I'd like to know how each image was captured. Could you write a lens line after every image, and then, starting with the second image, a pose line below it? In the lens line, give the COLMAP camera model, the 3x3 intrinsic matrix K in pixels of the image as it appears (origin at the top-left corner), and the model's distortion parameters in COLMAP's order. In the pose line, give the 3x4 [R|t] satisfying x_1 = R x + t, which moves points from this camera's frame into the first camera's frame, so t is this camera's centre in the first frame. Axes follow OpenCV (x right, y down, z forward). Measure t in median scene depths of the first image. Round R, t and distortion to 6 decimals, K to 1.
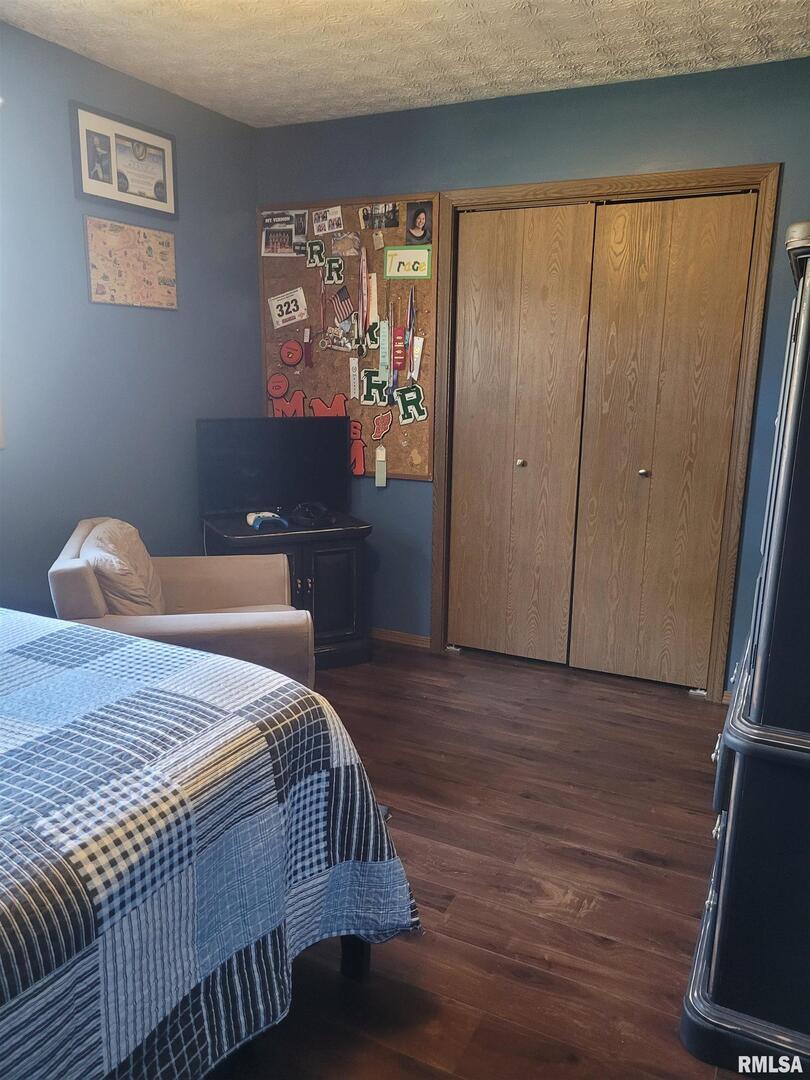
lens RADIAL K [[816.4, 0, 406.5], [0, 816.4, 540.1], [0, 0, 1]] dist [0.040457, -0.029162]
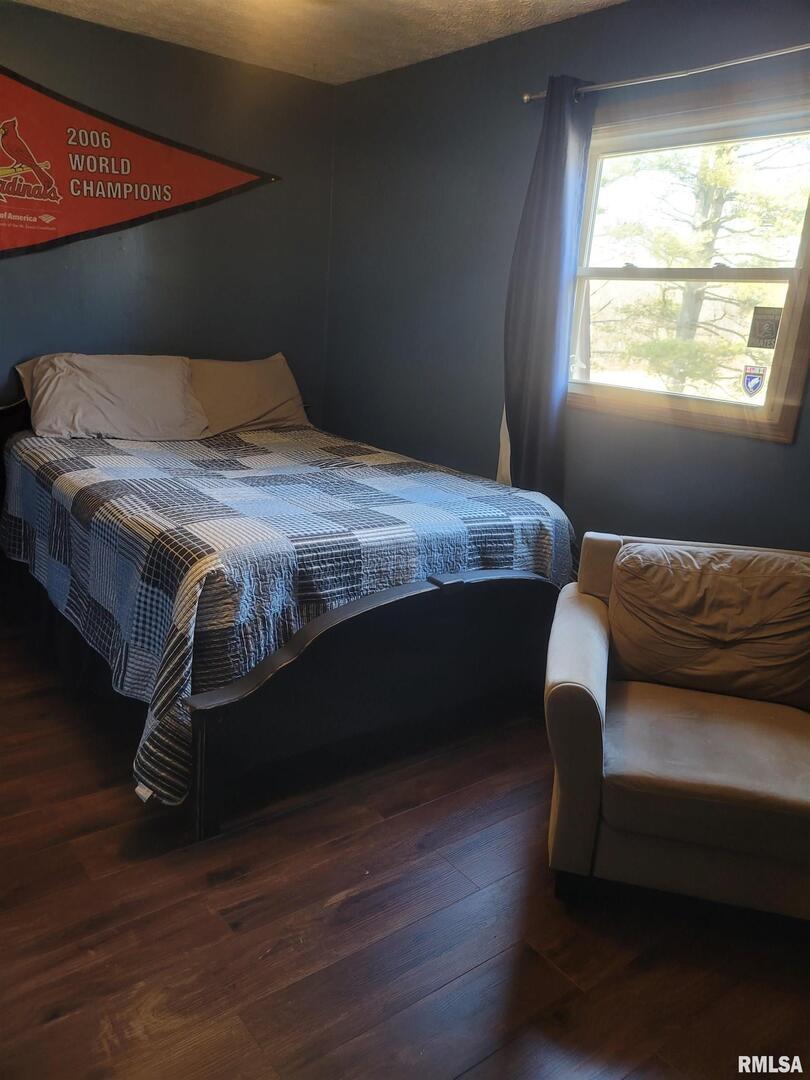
lens RADIAL K [[816.4, 0, 406.1], [0, 816.4, 540.4], [0, 0, 1]] dist [0.040457, -0.029162]
pose [[-0.432833, 0.205944, -0.877635, 0.762191], [-0.272189, 0.898261, 0.345022, -0.325804], [0.859400, 0.388219, -0.332741, 1.497500]]
